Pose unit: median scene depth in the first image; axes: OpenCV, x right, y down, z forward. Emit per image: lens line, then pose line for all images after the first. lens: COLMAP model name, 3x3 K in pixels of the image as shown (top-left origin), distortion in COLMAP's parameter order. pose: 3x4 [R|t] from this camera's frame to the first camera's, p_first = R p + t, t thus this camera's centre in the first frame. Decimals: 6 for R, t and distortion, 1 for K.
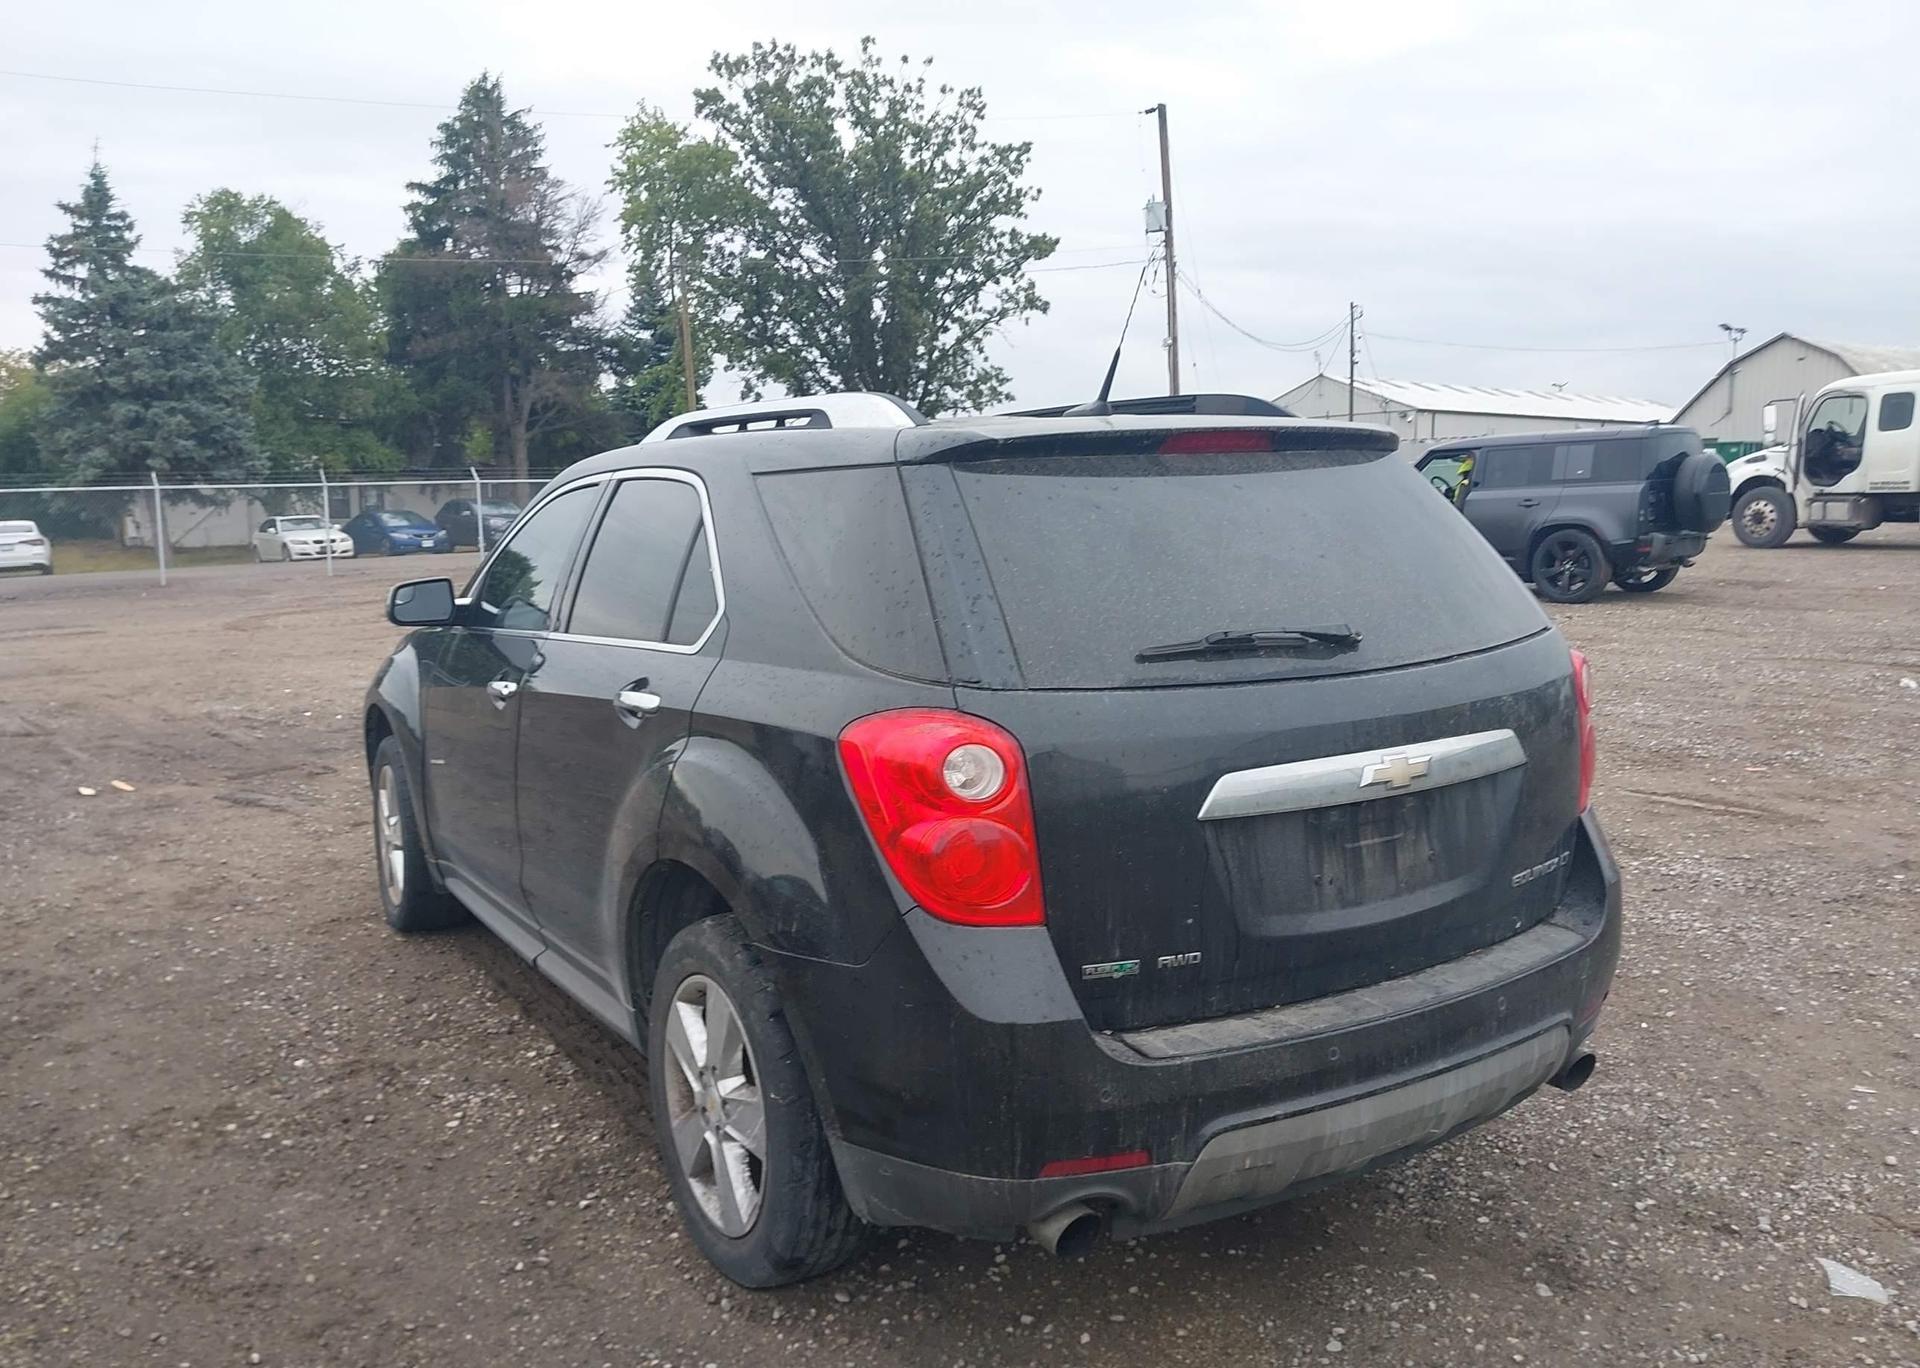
lens RADIAL K [[1500.4, 0, 951.3], [0, 1500.4, 700.1], [0, 0, 1]] dist [0.033599, -0.048993]
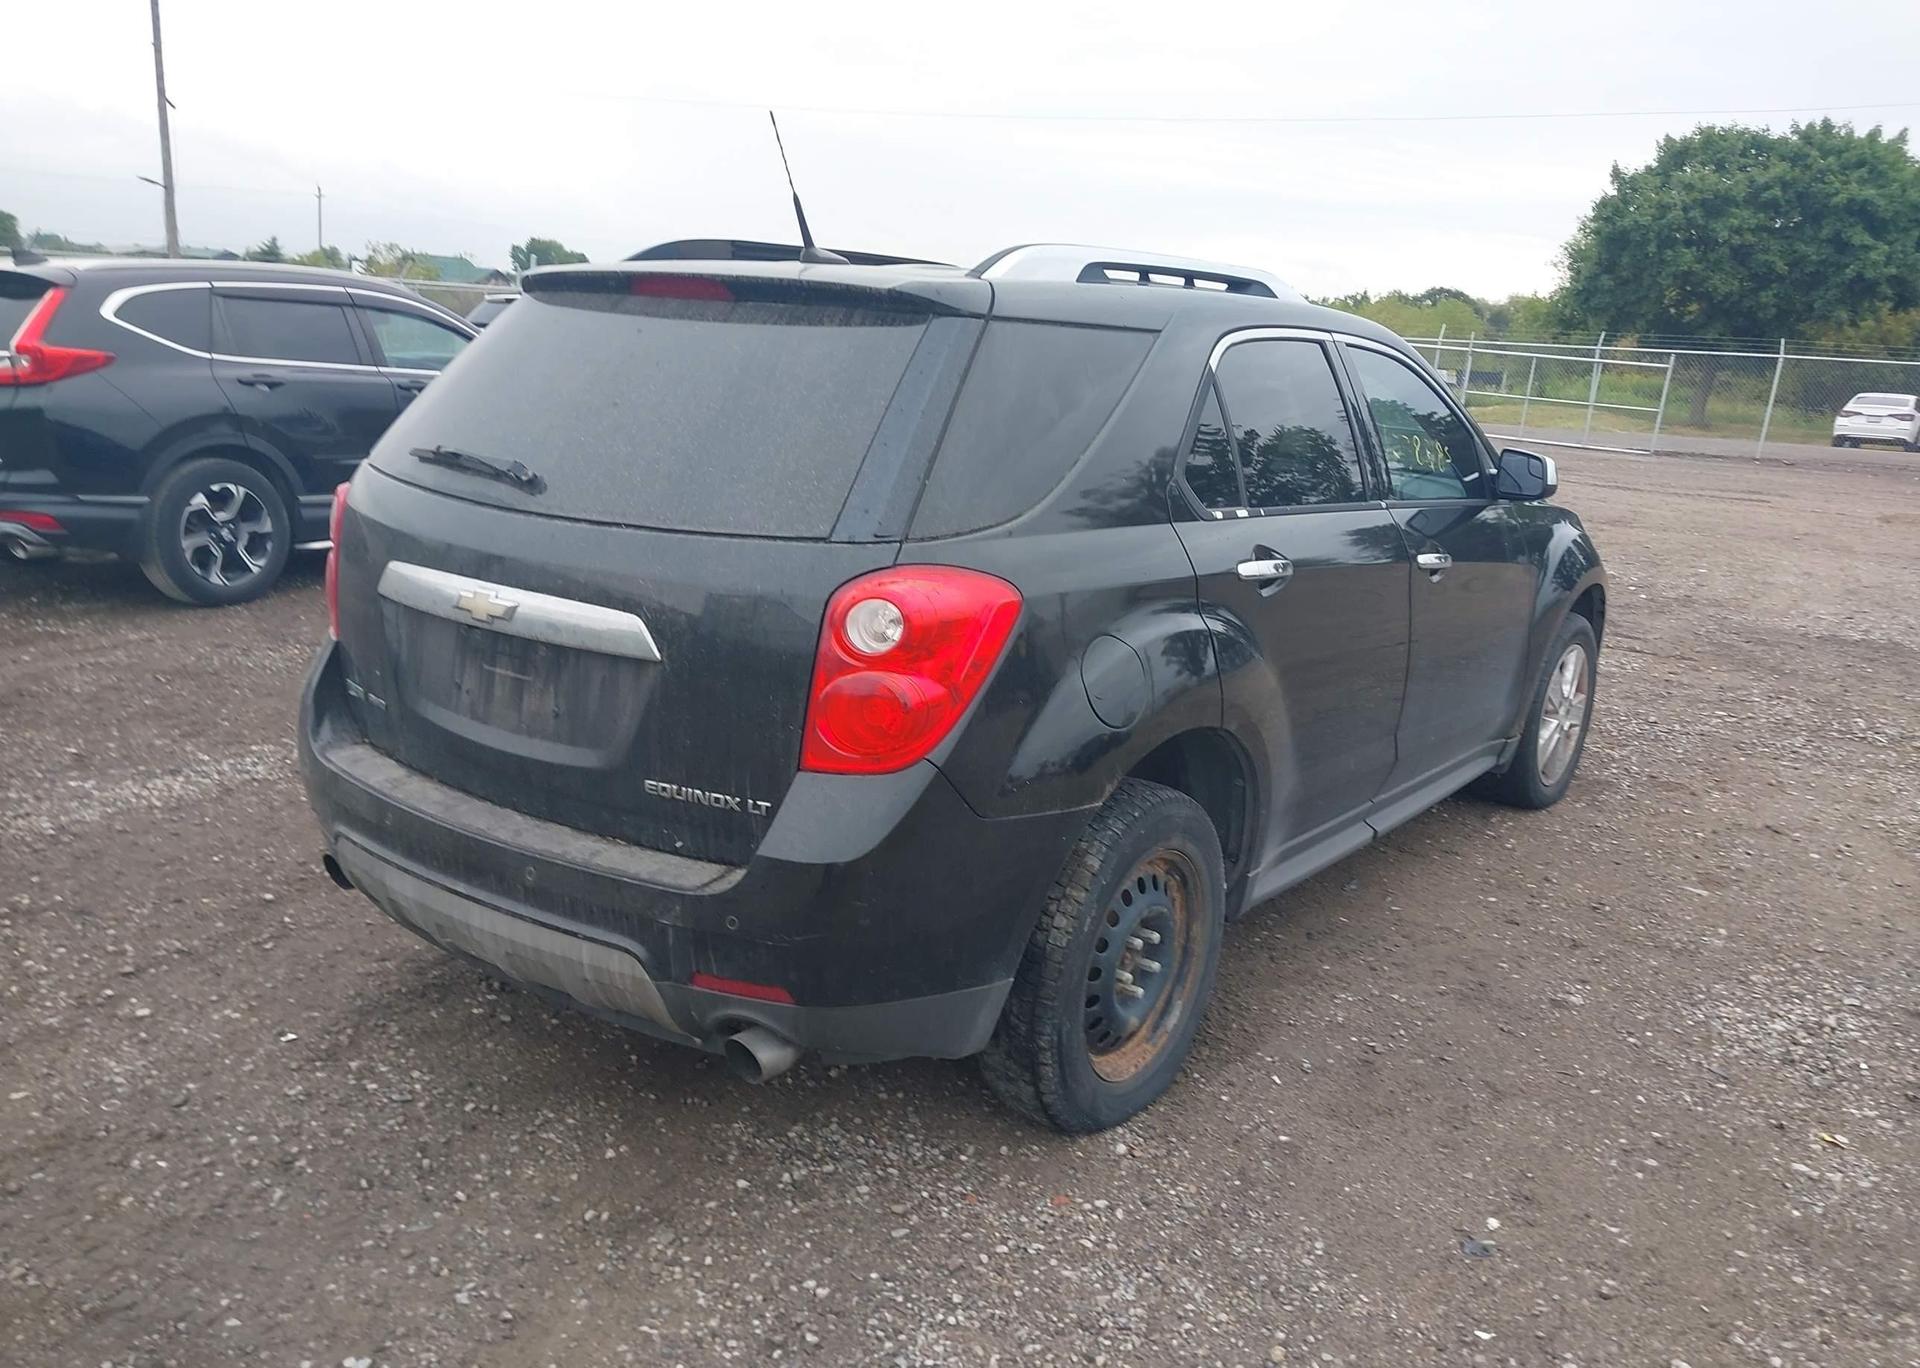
lens RADIAL K [[1491.9, 0, 953.3], [0, 1491.9, 697.1], [0, 0, 1]] dist [0.030484, -0.032664]
pose [[0.386861, 0.266963, -0.882649, 0.844531], [-0.195385, 0.959174, 0.204473, -0.104650], [0.901201, 0.093354, 0.423228, 0.534729]]
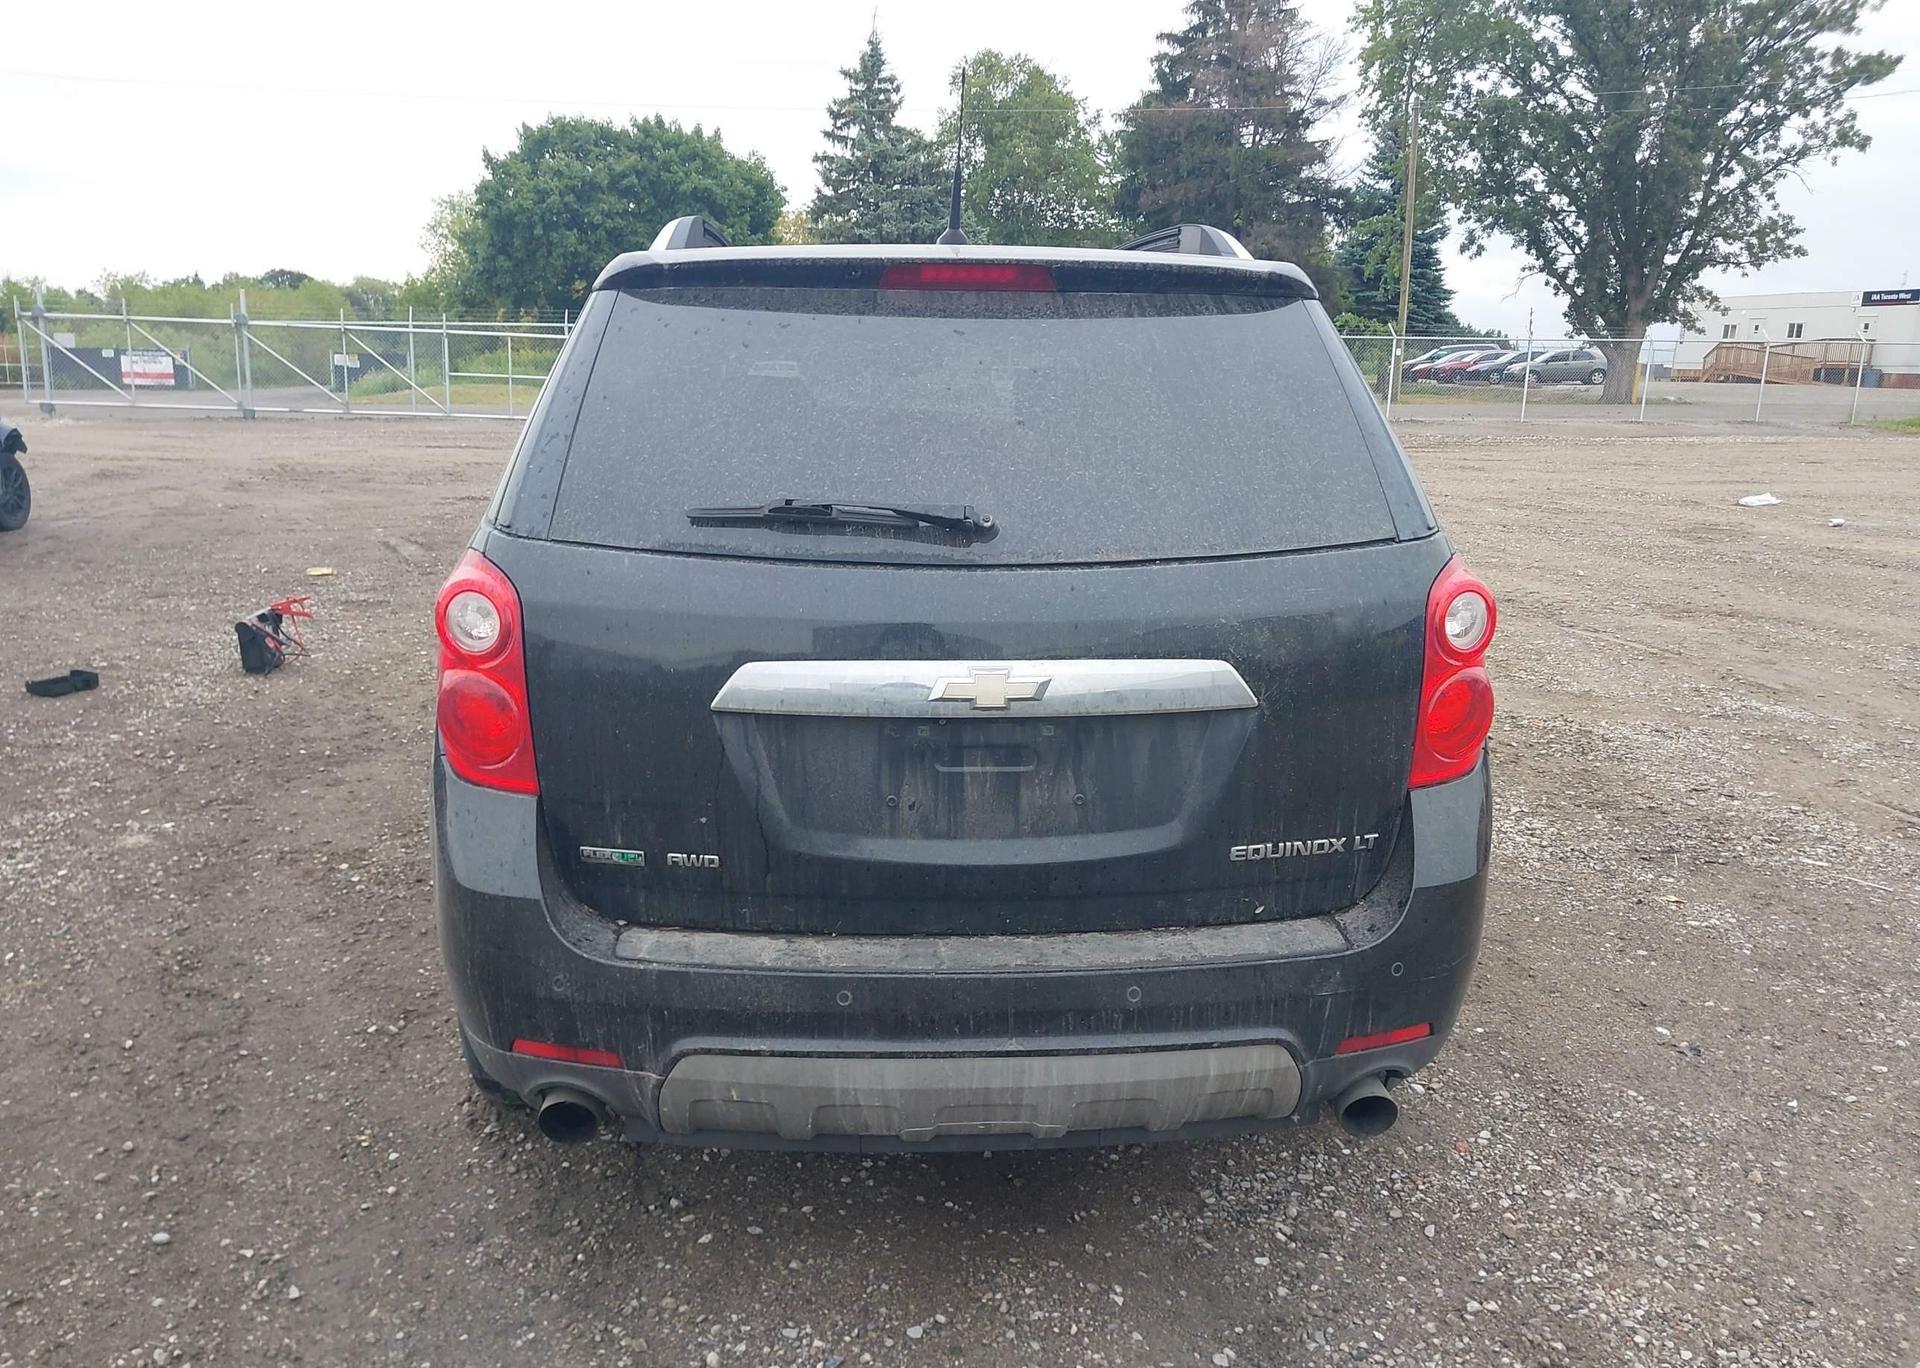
lens RADIAL K [[1491.9, 0, 951.7], [0, 1491.9, 697.8], [0, 0, 1]] dist [0.030484, -0.032664]
pose [[0.886609, 0.140402, -0.440695, 0.396104], [-0.099844, 0.988446, 0.114041, -0.023913], [0.451615, -0.057109, 0.890384, 0.165225]]
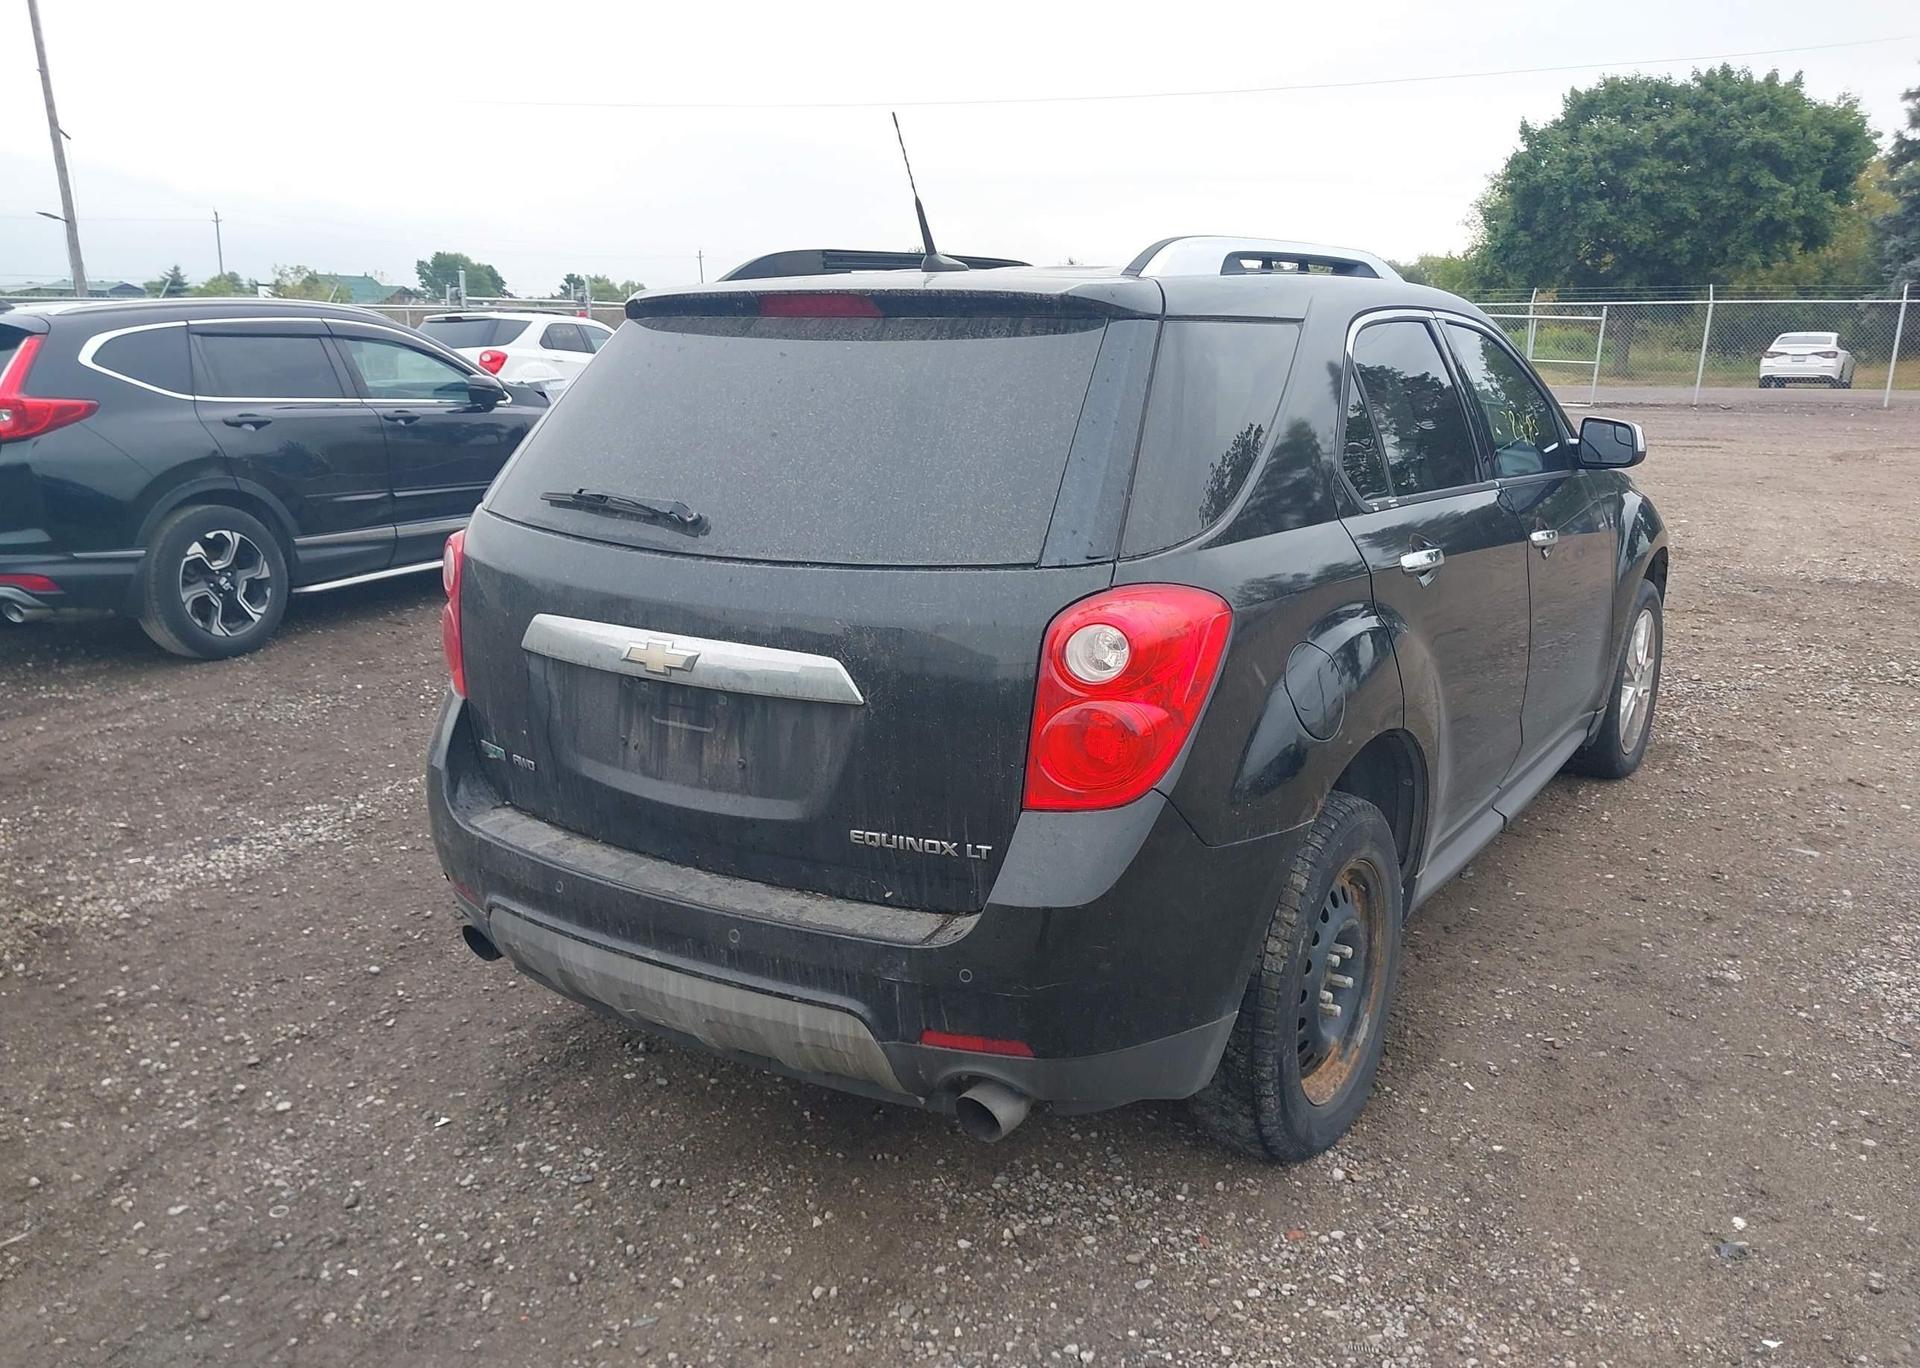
lens RADIAL K [[1500.4, 0, 956.6], [0, 1500.4, 704.7], [0, 0, 1]] dist [0.033599, -0.048993]
pose [[0.437572, 0.248186, -0.864254, 0.770772], [-0.138893, 0.968274, 0.207735, -0.095442], [0.888391, 0.029140, 0.458161, 0.450095]]
